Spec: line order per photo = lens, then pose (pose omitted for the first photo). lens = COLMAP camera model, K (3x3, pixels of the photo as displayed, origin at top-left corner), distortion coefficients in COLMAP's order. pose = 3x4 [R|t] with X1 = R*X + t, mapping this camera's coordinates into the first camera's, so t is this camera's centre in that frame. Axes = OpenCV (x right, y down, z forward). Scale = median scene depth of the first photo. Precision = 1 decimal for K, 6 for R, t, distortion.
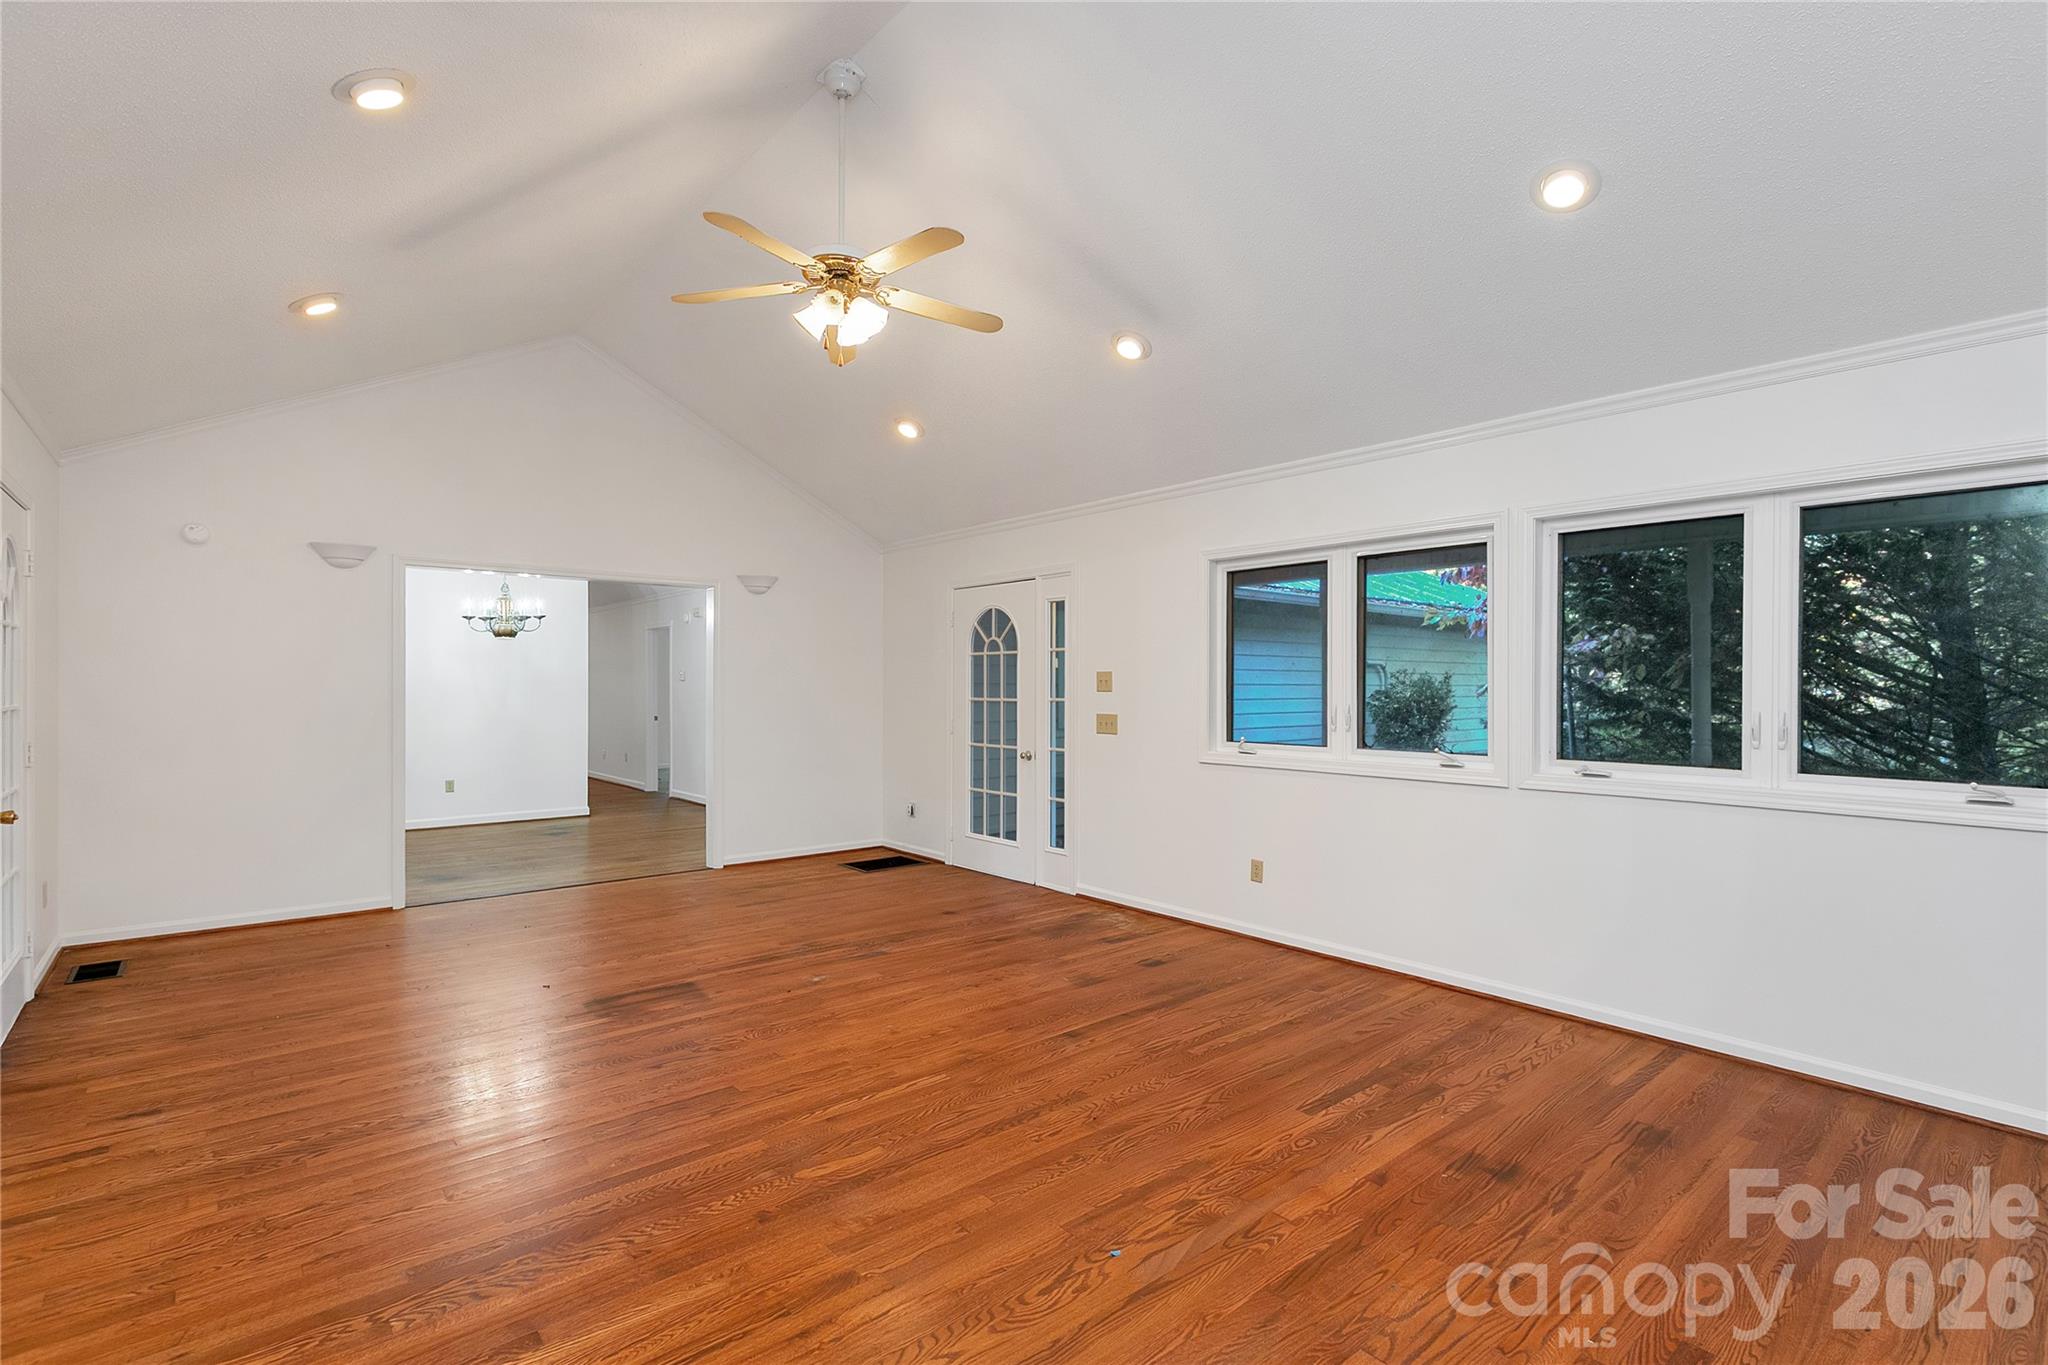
lens RADIAL K [[944.0, 0, 1039.2], [0, 944.0, 670.5], [0, 0, 1]] dist [0.004755, -0.002006]
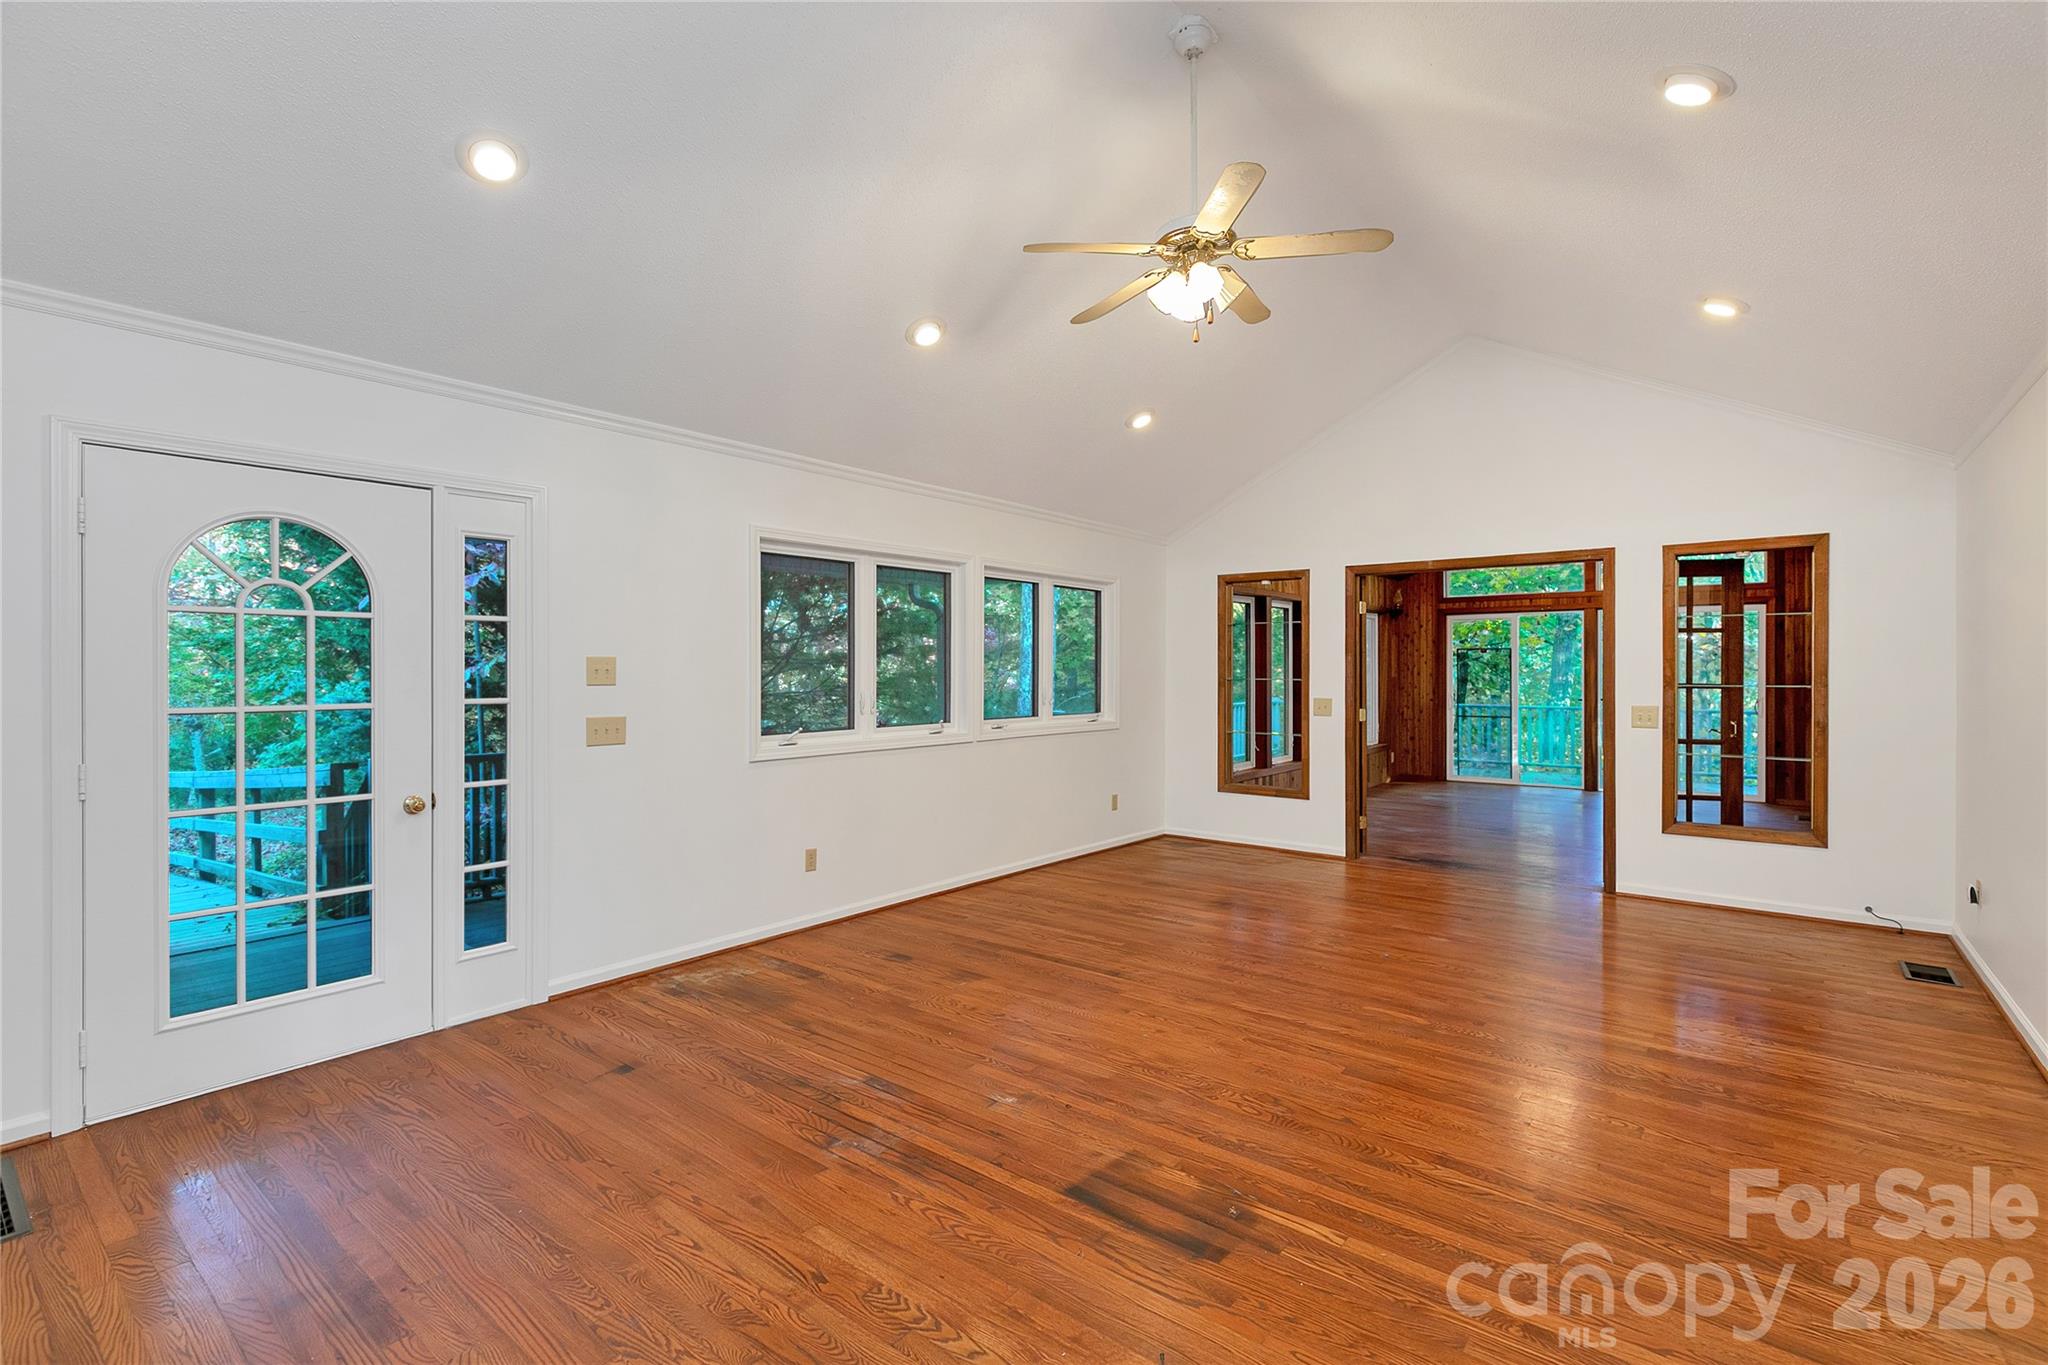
lens RADIAL K [[944.0, 0, 1024.2], [0, 944.0, 673.1], [0, 0, 1]] dist [0.004755, -0.002006]
pose [[-0.189710, -0.003276, 0.981835, -0.909050], [-0.016988, 0.999856, 0.000054, 0.010846], [-0.981693, -0.016670, -0.189738, 1.110271]]
